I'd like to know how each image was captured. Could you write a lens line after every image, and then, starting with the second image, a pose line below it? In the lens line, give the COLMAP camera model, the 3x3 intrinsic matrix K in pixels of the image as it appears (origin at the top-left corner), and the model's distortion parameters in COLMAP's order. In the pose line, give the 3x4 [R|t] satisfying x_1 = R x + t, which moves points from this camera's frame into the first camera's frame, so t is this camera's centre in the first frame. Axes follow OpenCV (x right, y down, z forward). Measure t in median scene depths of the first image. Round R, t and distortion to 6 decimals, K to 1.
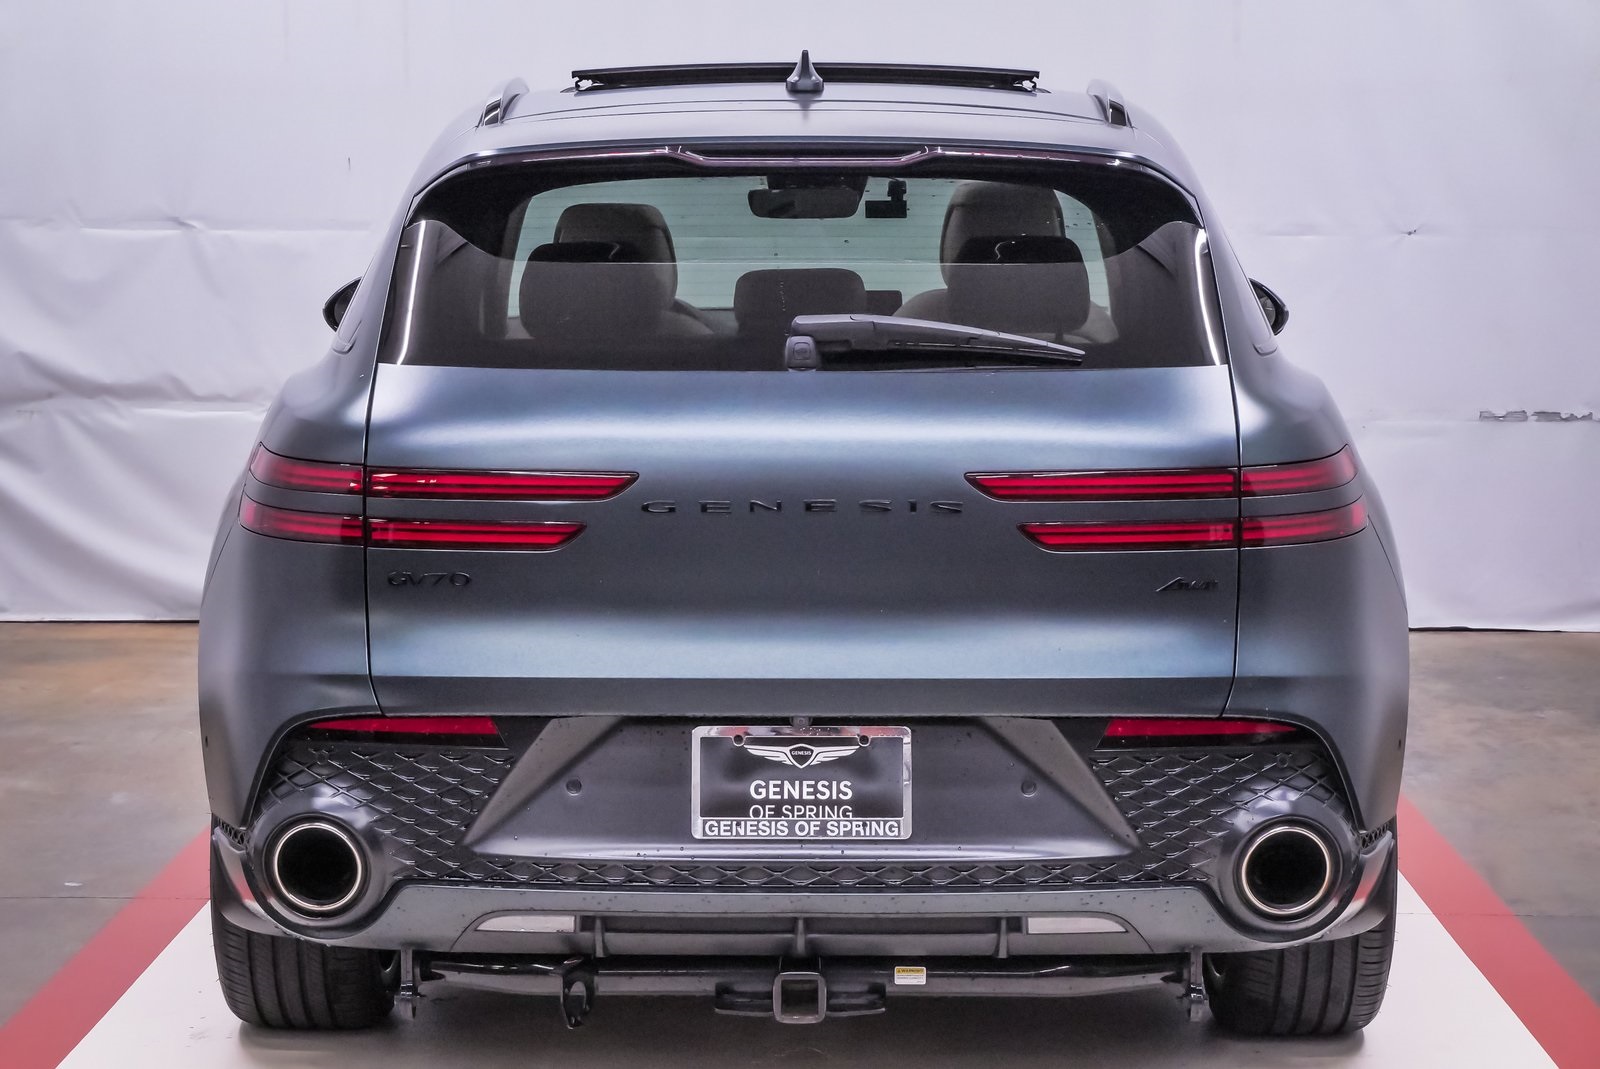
lens RADIAL K [[3161.1, 0, 799.5], [0, 3161.1, 531.9], [0, 0, 1]] dist [0.234344, 0.000000]
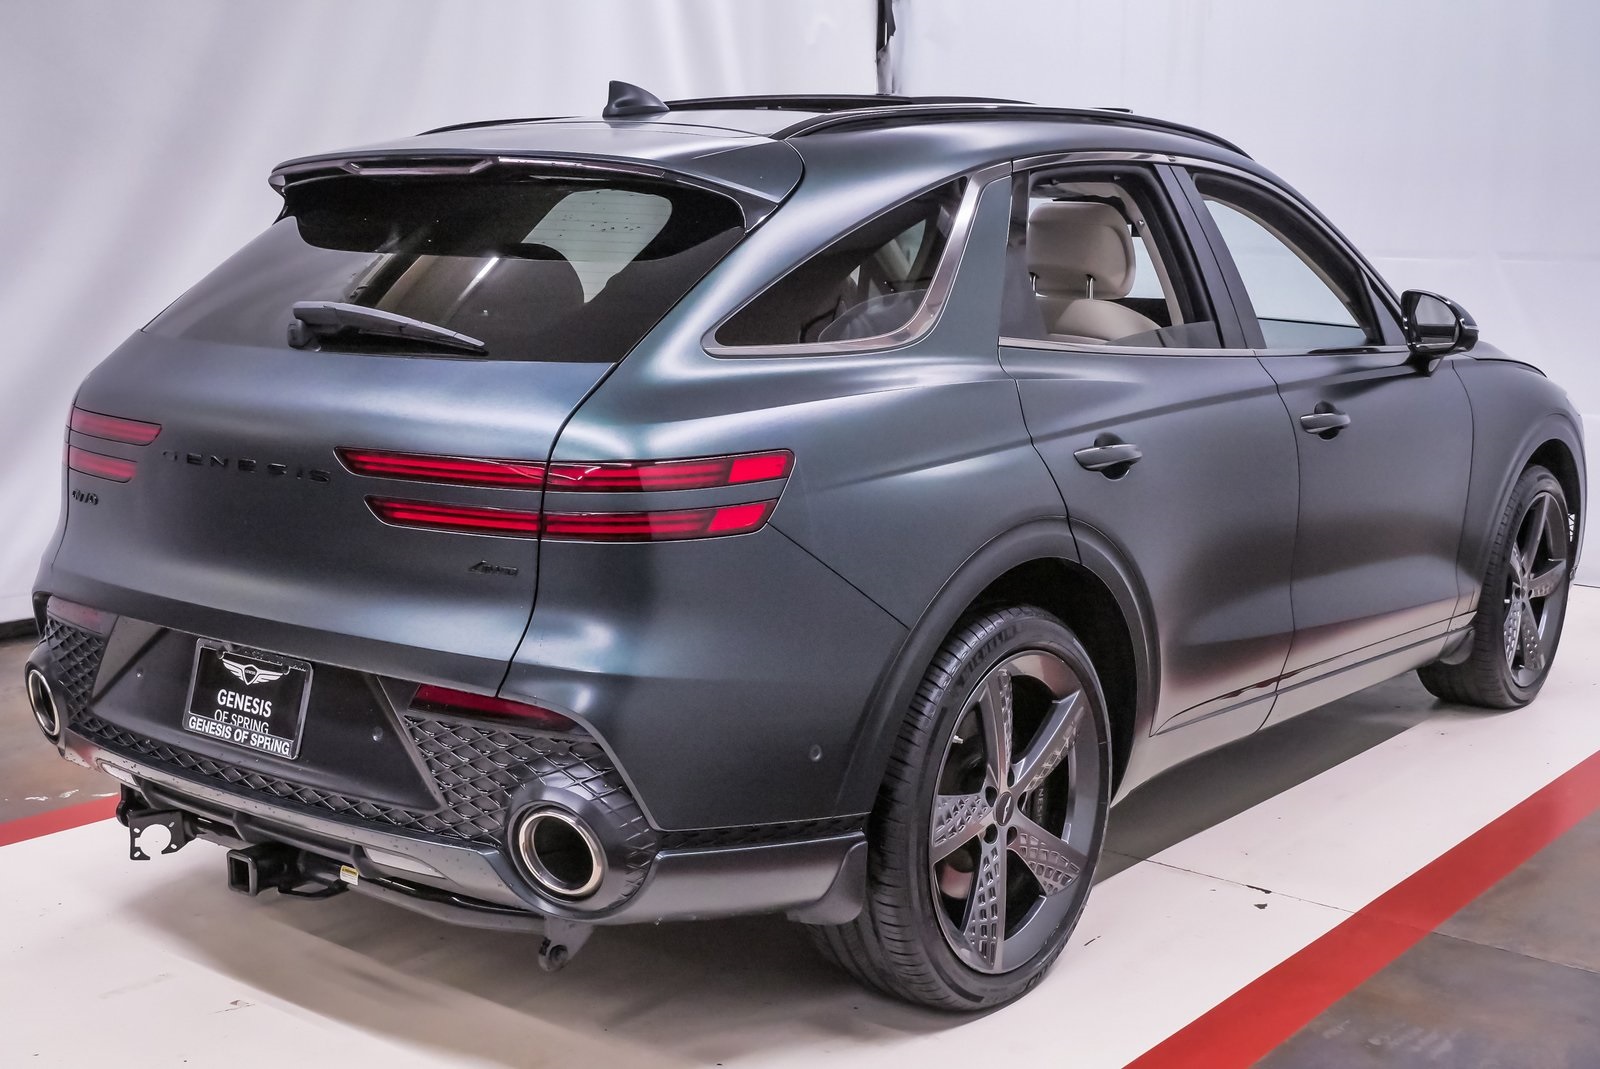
lens RADIAL K [[1953.3, 0, 799.9], [0, 1953.3, 538.1], [0, 0, 1]] dist [-0.053457, 0.000000]
pose [[0.777101, 0.104928, -0.620567, 0.606577], [-0.074853, 0.994415, 0.074406, -0.049480], [0.624909, -0.011370, 0.780615, 0.562869]]
